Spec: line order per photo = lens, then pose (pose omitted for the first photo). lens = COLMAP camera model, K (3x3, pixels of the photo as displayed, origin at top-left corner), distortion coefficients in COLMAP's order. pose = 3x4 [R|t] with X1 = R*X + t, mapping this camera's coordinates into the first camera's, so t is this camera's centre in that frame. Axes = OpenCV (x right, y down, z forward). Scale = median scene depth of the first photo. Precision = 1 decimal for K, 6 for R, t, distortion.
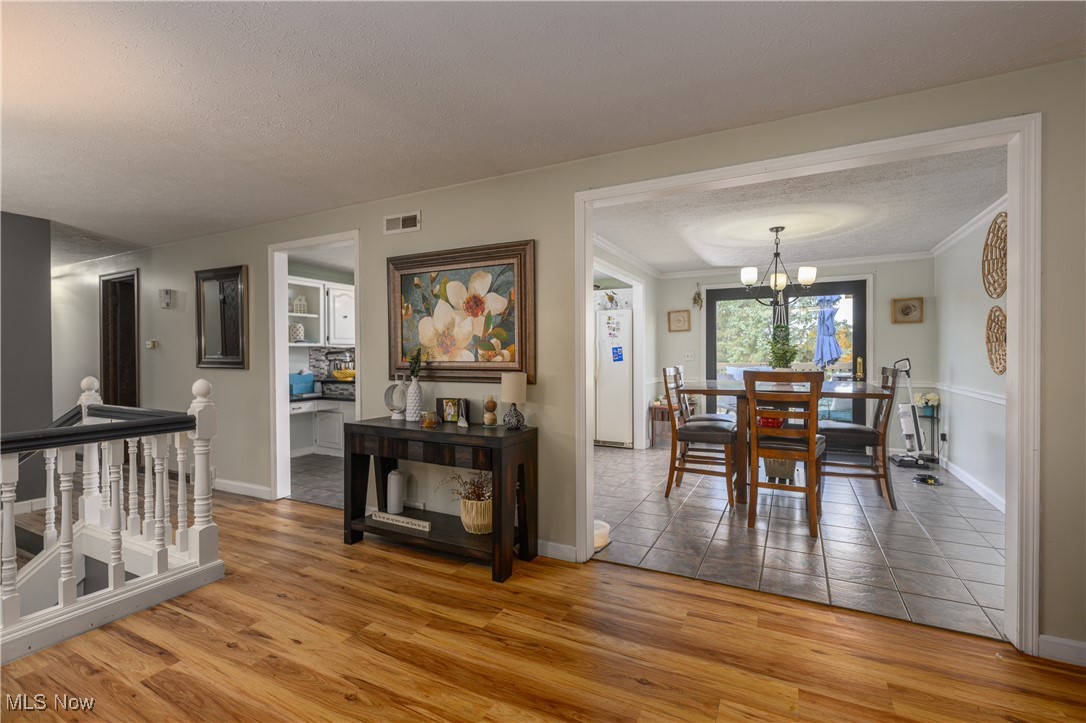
lens RADIAL K [[491.9, 0, 544.6], [0, 491.9, 360.0], [0, 0, 1]] dist [0.003626, 0.000760]
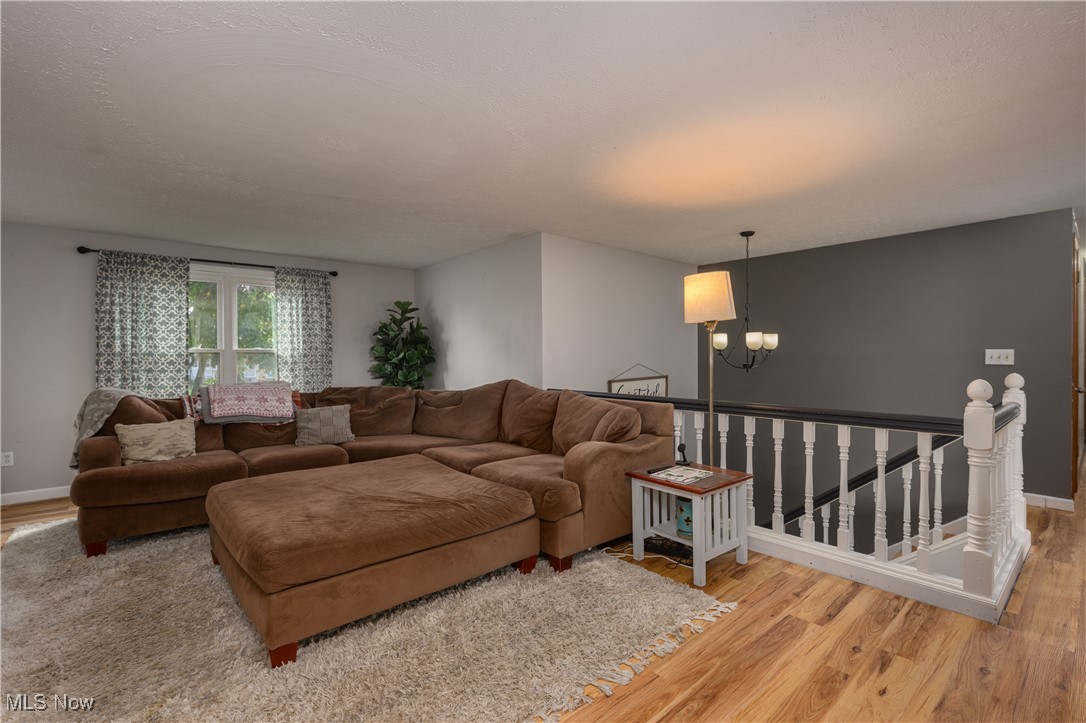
lens RADIAL K [[491.9, 0, 535.1], [0, 491.9, 360.7], [0, 0, 1]] dist [0.003626, 0.000760]
pose [[-0.382345, 0.013187, -0.923925, 0.498635], [-0.006015, 0.999841, 0.016760, -0.004771], [0.924000, 0.011965, -0.382205, 0.772036]]
